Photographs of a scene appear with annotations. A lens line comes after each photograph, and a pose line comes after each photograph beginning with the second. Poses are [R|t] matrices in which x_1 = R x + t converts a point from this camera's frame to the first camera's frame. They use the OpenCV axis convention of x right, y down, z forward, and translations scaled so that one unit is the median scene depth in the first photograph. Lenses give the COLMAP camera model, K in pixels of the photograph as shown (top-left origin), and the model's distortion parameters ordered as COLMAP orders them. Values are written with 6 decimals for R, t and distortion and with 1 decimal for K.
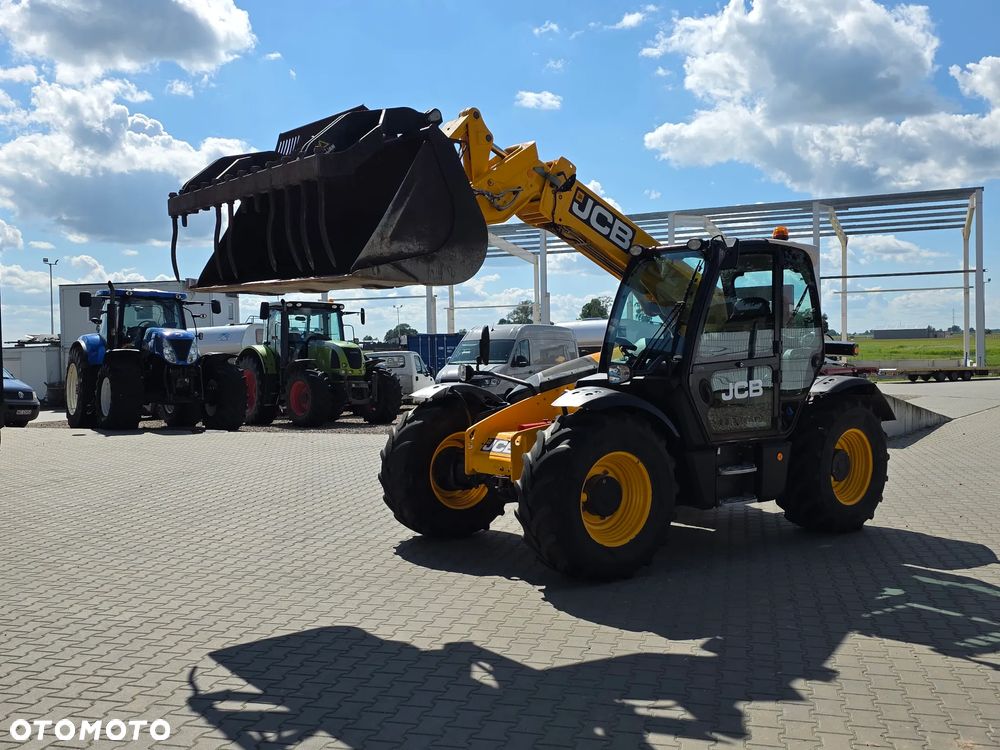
lens RADIAL K [[988.5, 0, 505.5], [0, 988.5, 351.9], [0, 0, 1]] dist [0.047898, -0.025532]
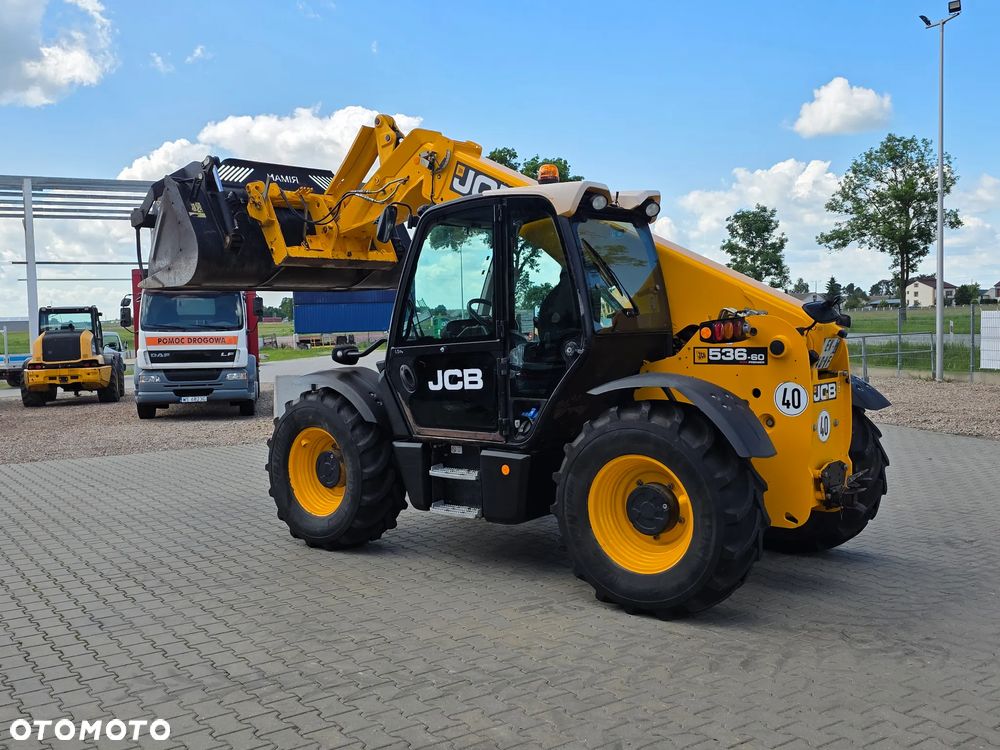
lens RADIAL K [[973.2, 0, 498.9], [0, 973.2, 379.3], [0, 0, 1]] dist [0.118639, -0.218425]
pose [[0.213185, 0.048563, -0.975804, 1.045289], [0.008938, 0.998625, 0.051651, -0.004298], [0.976971, -0.019733, 0.212458, 0.857099]]
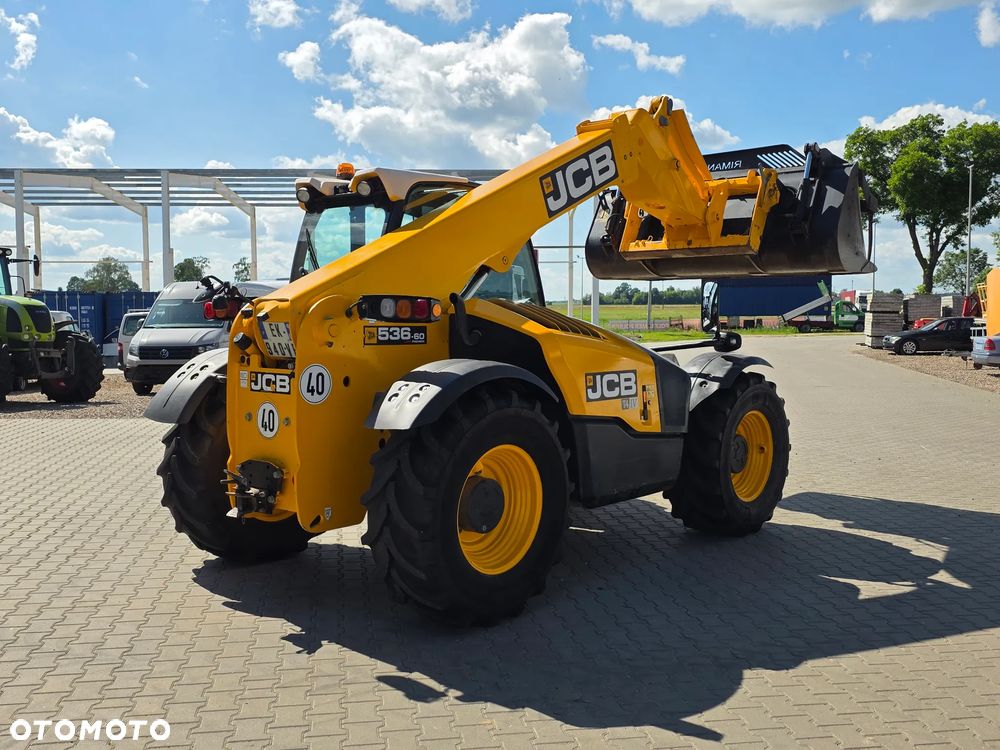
lens RADIAL K [[988.5, 0, 505.5], [0, 988.5, 351.9], [0, 0, 1]] dist [0.047898, -0.025532]
pose [[-0.223586, 0.037668, -0.973956, 0.988300], [-0.018258, 0.998916, 0.042824, -0.002043], [0.974513, 0.027357, -0.222655, 1.338967]]
